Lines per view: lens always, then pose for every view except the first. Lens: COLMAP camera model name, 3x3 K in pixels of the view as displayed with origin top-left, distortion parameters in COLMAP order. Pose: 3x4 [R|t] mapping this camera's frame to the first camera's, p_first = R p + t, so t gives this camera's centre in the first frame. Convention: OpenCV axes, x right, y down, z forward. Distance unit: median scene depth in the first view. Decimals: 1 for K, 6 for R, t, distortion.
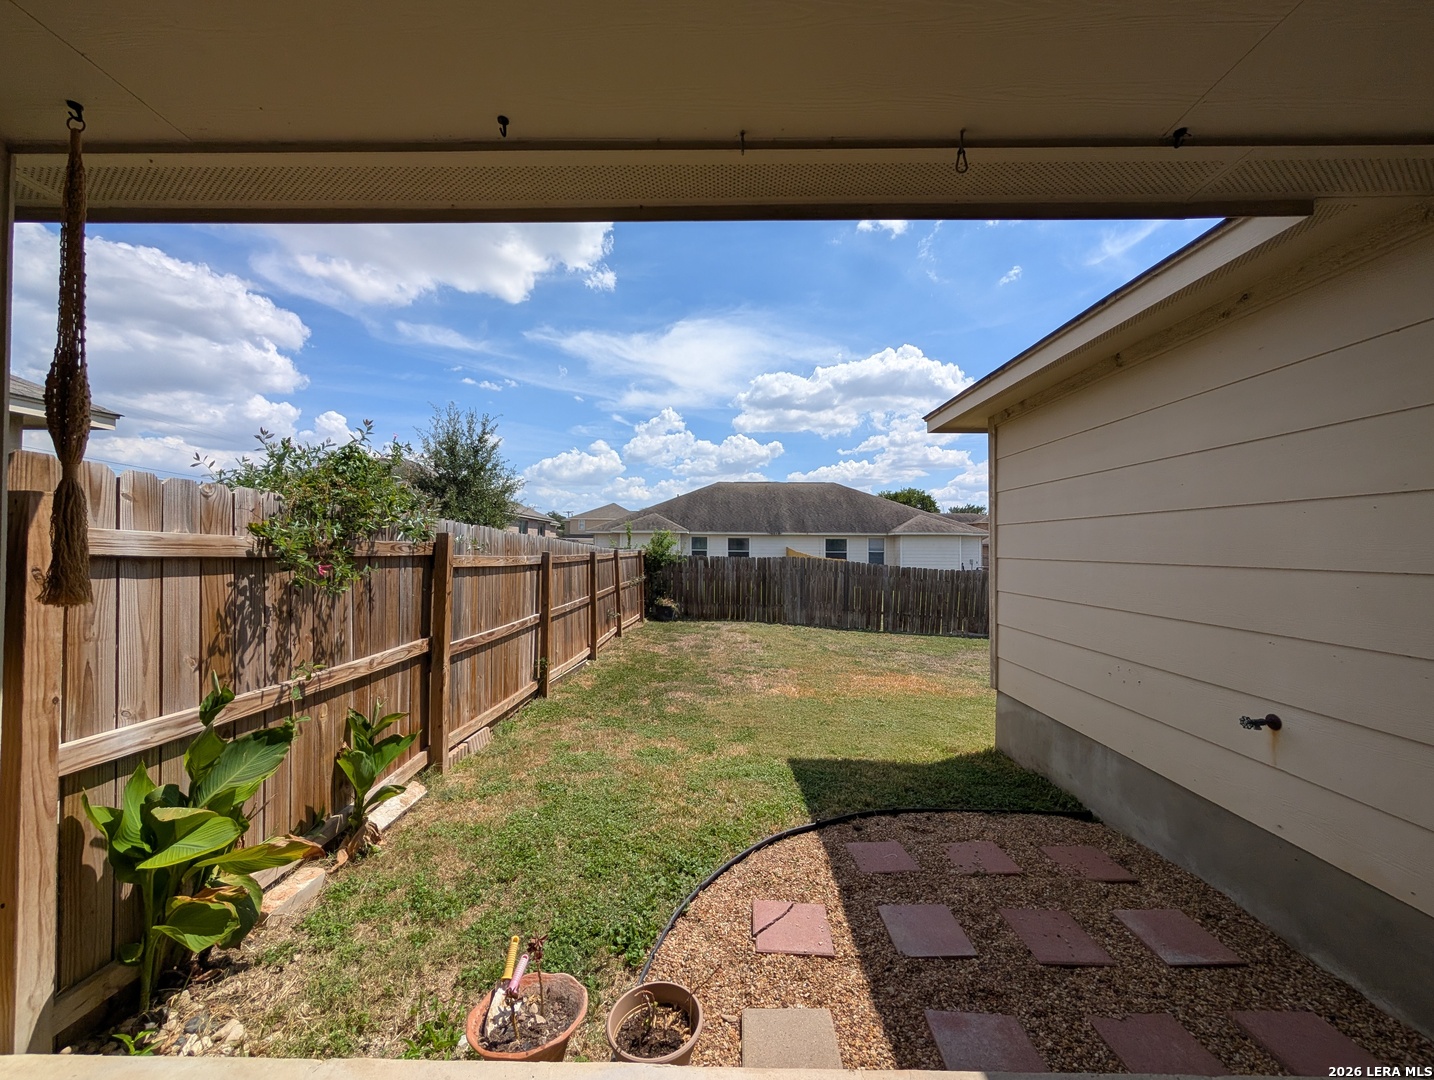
lens RADIAL K [[542.7, 0, 715.1], [0, 542.7, 540.2], [0, 0, 1]] dist [0.000024, -0.000209]
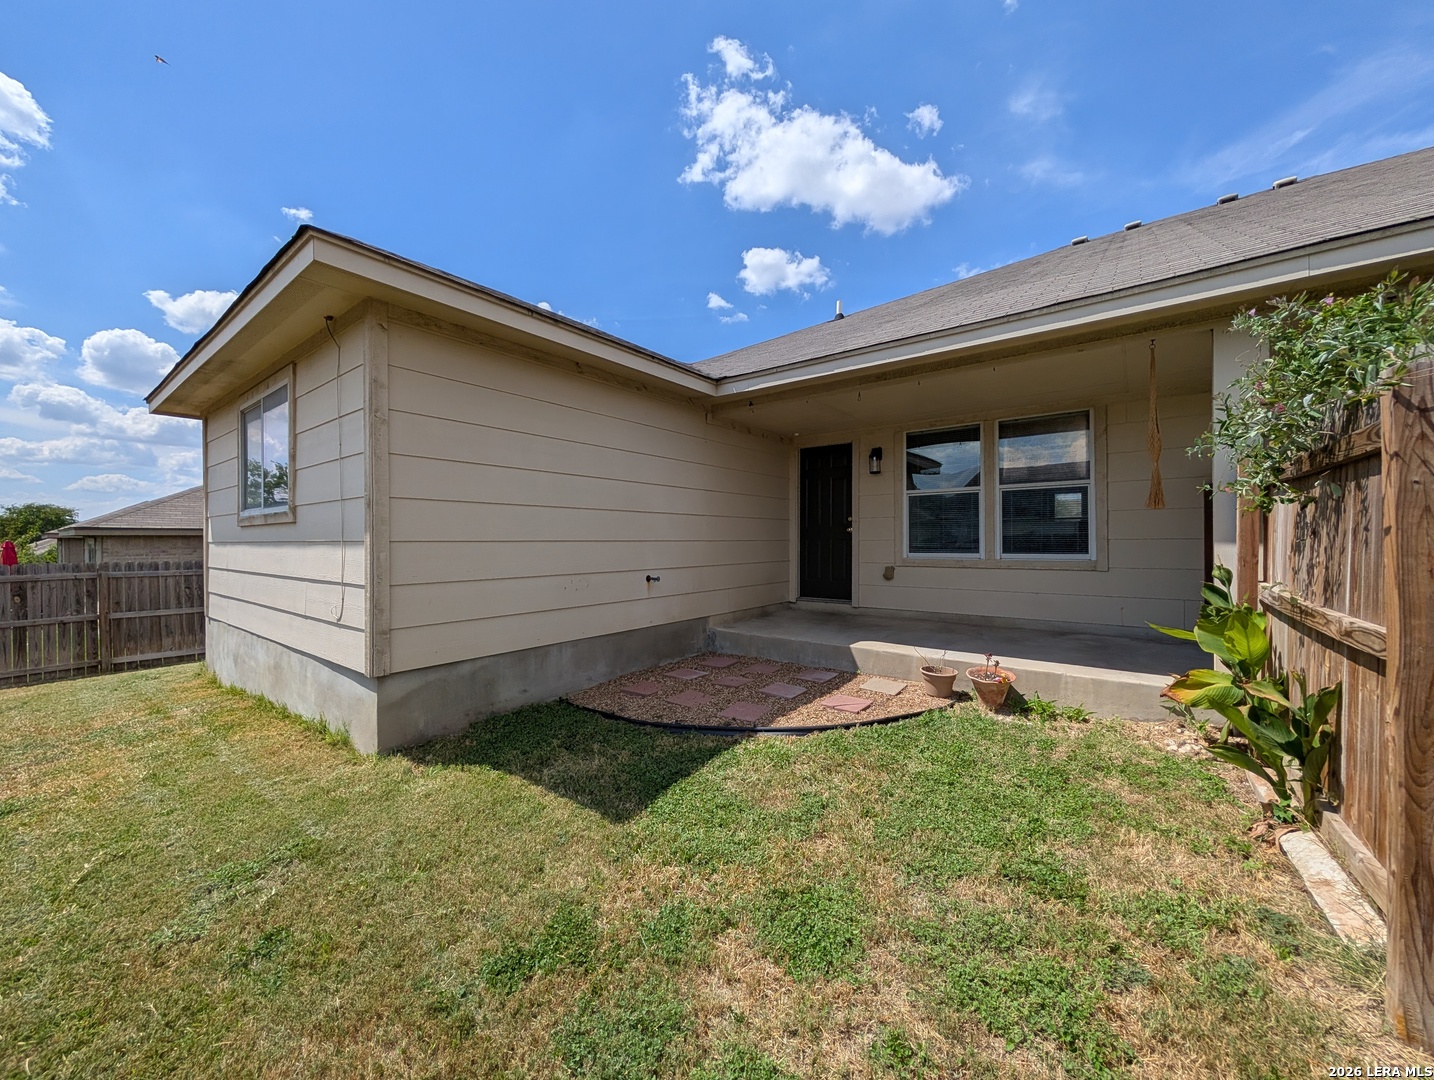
lens RADIAL K [[542.7, 0, 715.1], [0, 542.7, 540.2], [0, 0, 1]] dist [0.000024, -0.000209]
pose [[-0.802380, -0.000337, 0.596813, -0.467912], [-0.006427, 0.999947, -0.008077, 0.156629], [-0.596779, -0.010316, -0.802339, 2.197706]]
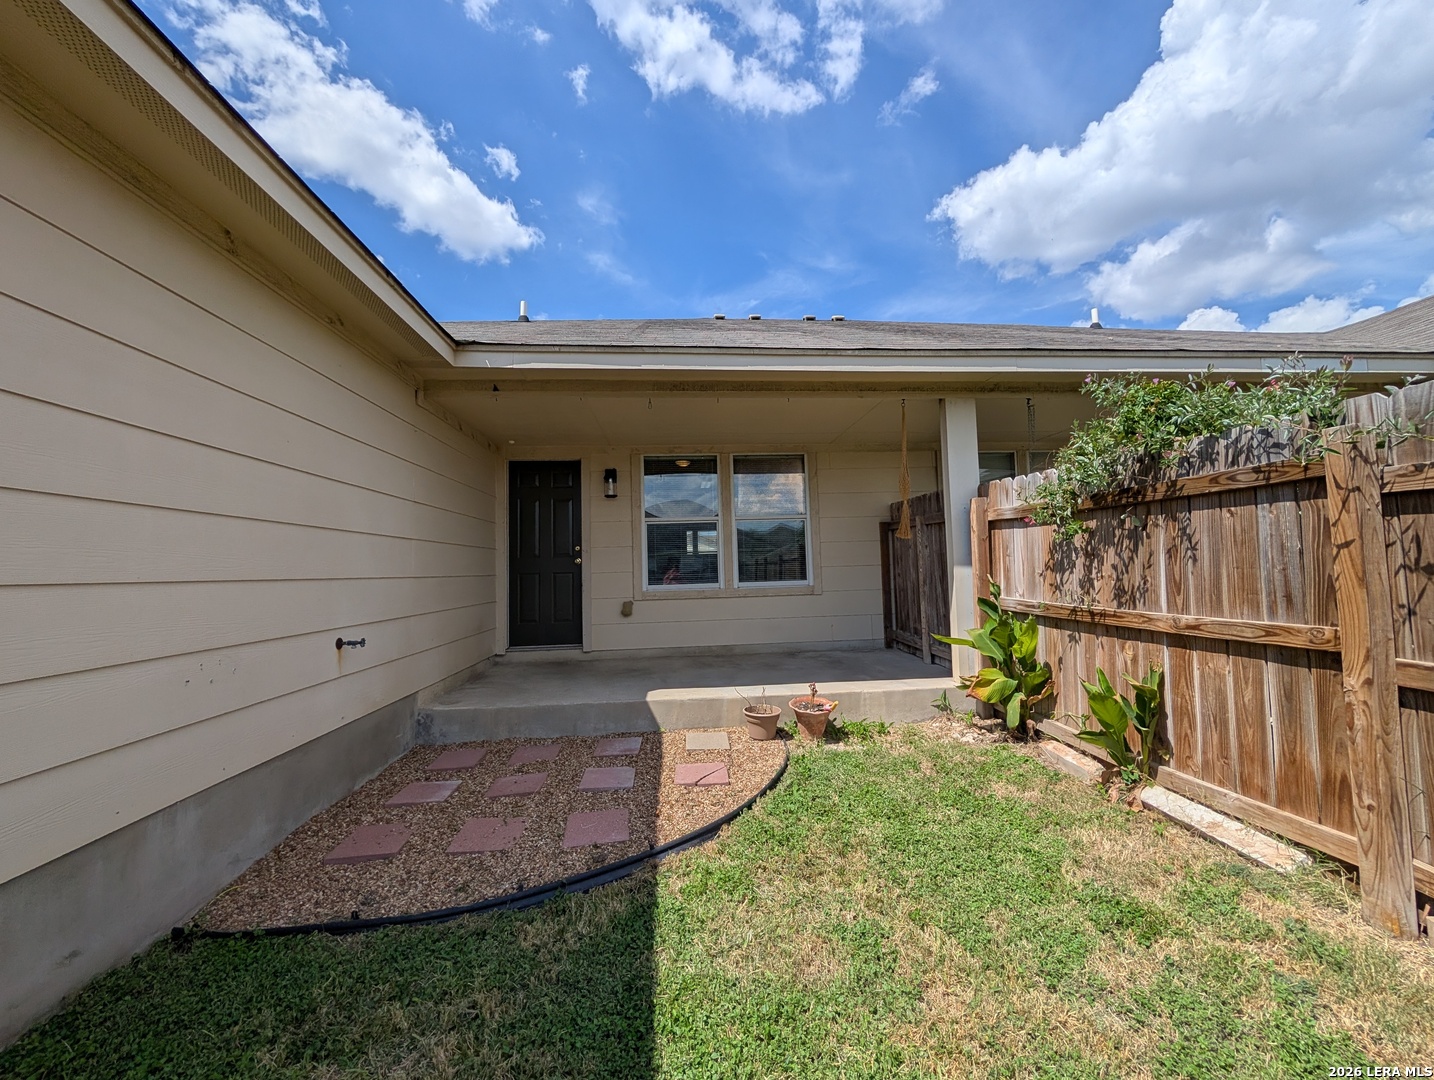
lens RADIAL K [[544.3, 0, 720.4], [0, 544.3, 541.6], [0, 0, 1]] dist [-0.001096, -0.000194]
pose [[-0.994436, 0.017478, -0.103881, 0.185140], [0.024220, 0.997656, -0.064000, 0.158734], [0.102519, -0.066160, -0.992529, 2.011111]]
